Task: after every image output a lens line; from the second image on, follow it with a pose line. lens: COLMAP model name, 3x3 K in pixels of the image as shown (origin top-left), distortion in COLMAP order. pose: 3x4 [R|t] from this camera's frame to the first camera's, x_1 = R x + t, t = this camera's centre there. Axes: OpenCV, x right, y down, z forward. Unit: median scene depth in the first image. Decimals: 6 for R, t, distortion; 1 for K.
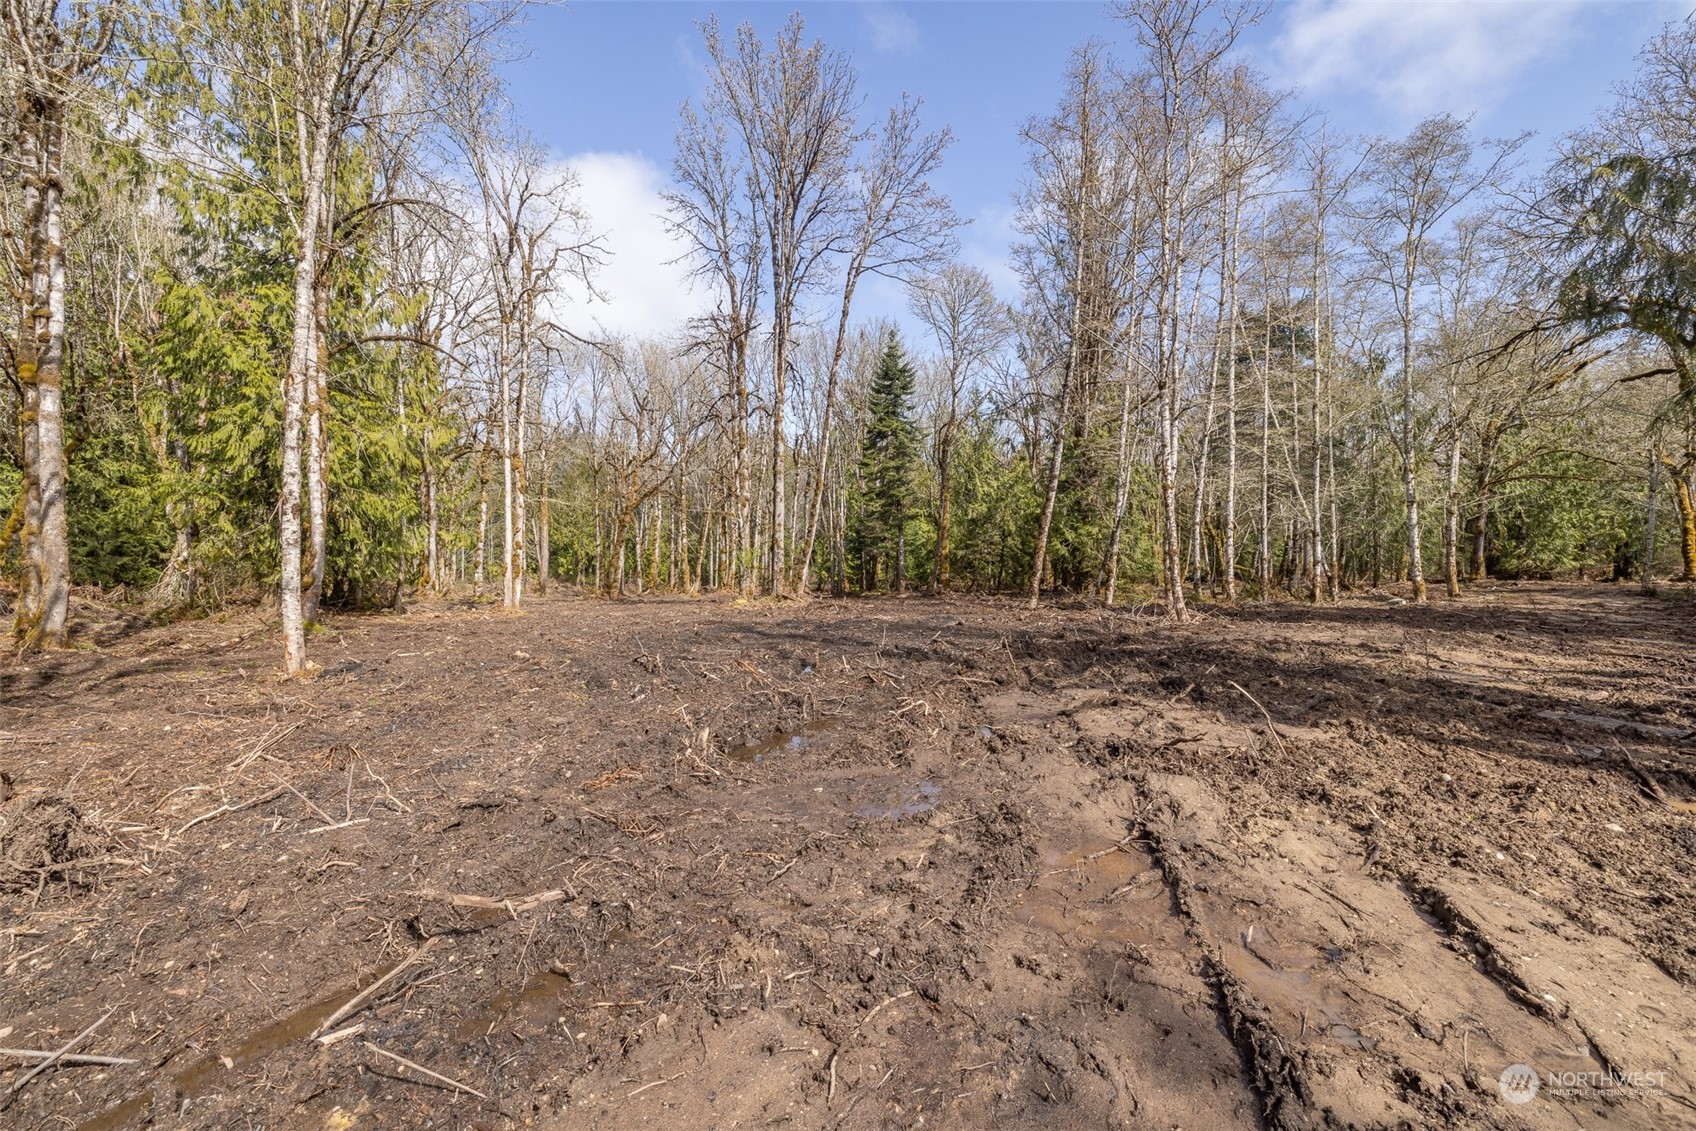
lens RADIAL K [[717.0, 0, 846.4], [0, 717.0, 562.7], [0, 0, 1]] dist [0.000361, 0.000425]
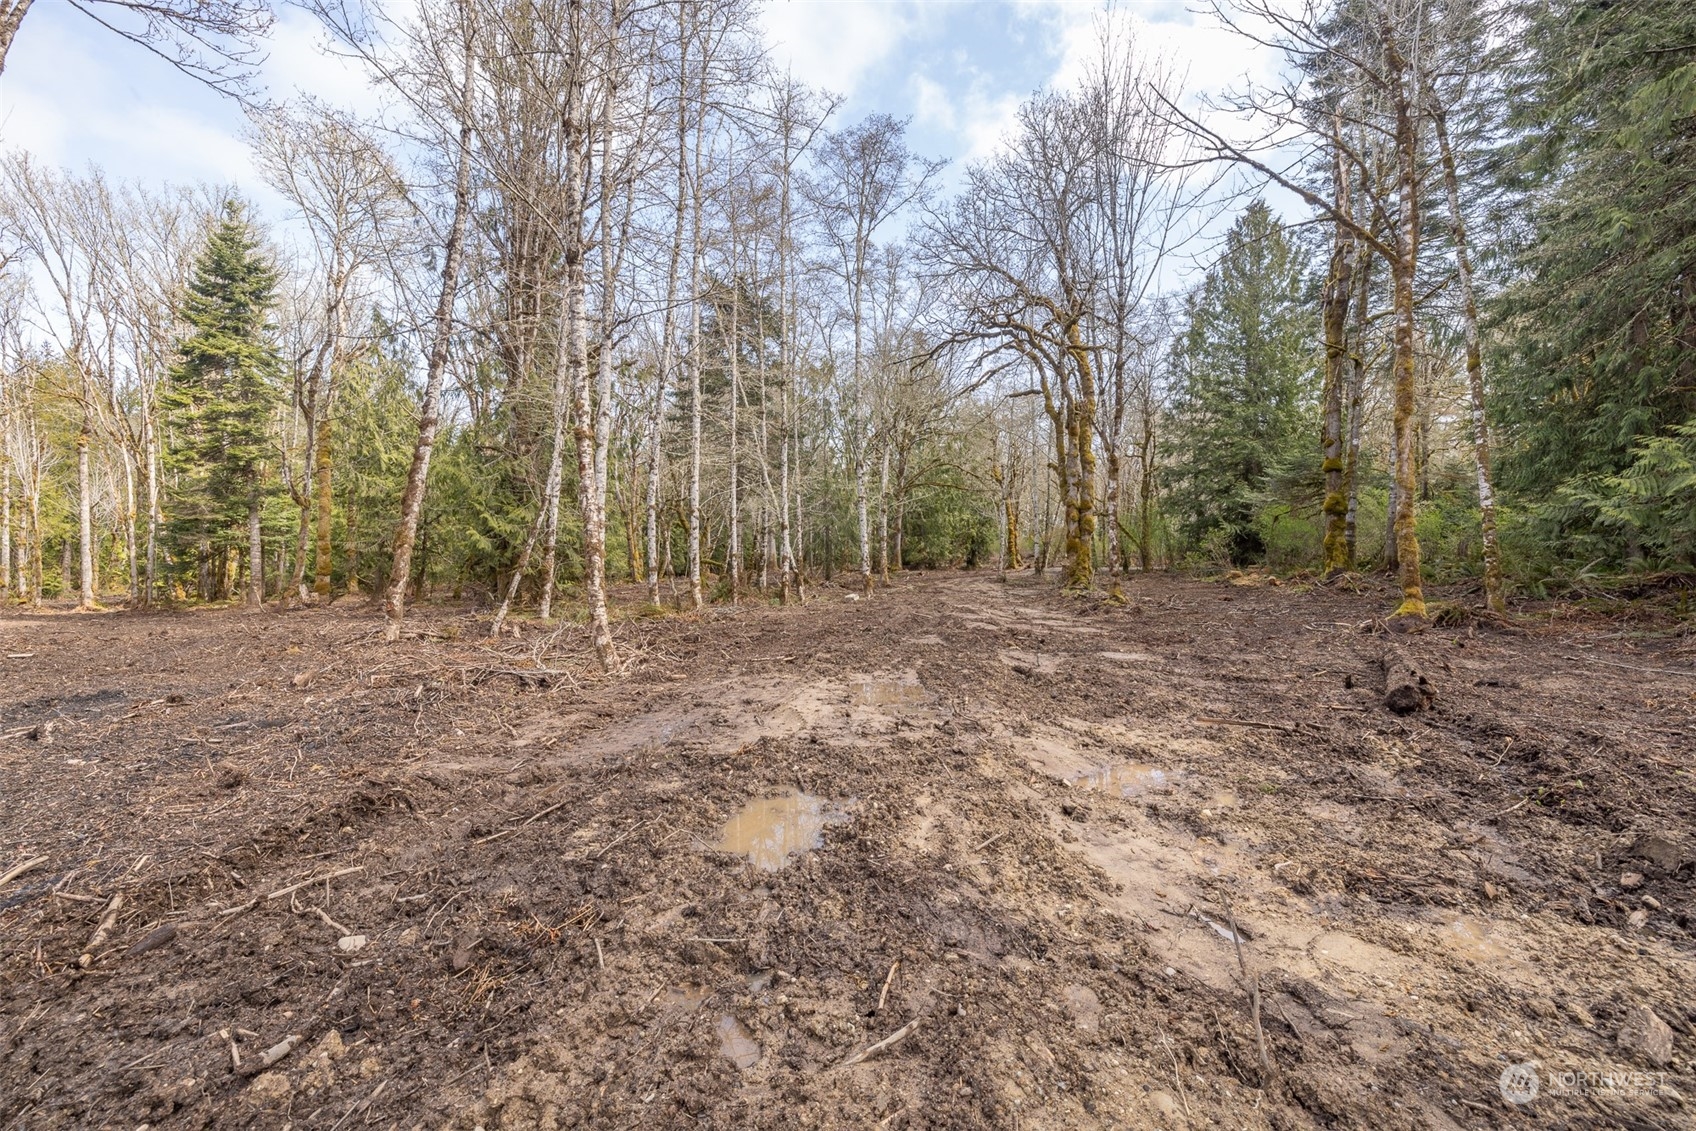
lens RADIAL K [[717.0, 0, 847.4], [0, 717.0, 559.8], [0, 0, 1]] dist [0.000361, 0.000425]
pose [[0.776879, -0.008487, 0.629593, 0.096967], [0.004440, 0.999958, 0.008001, -0.003585], [-0.629635, -0.003420, 0.776884, 0.163243]]
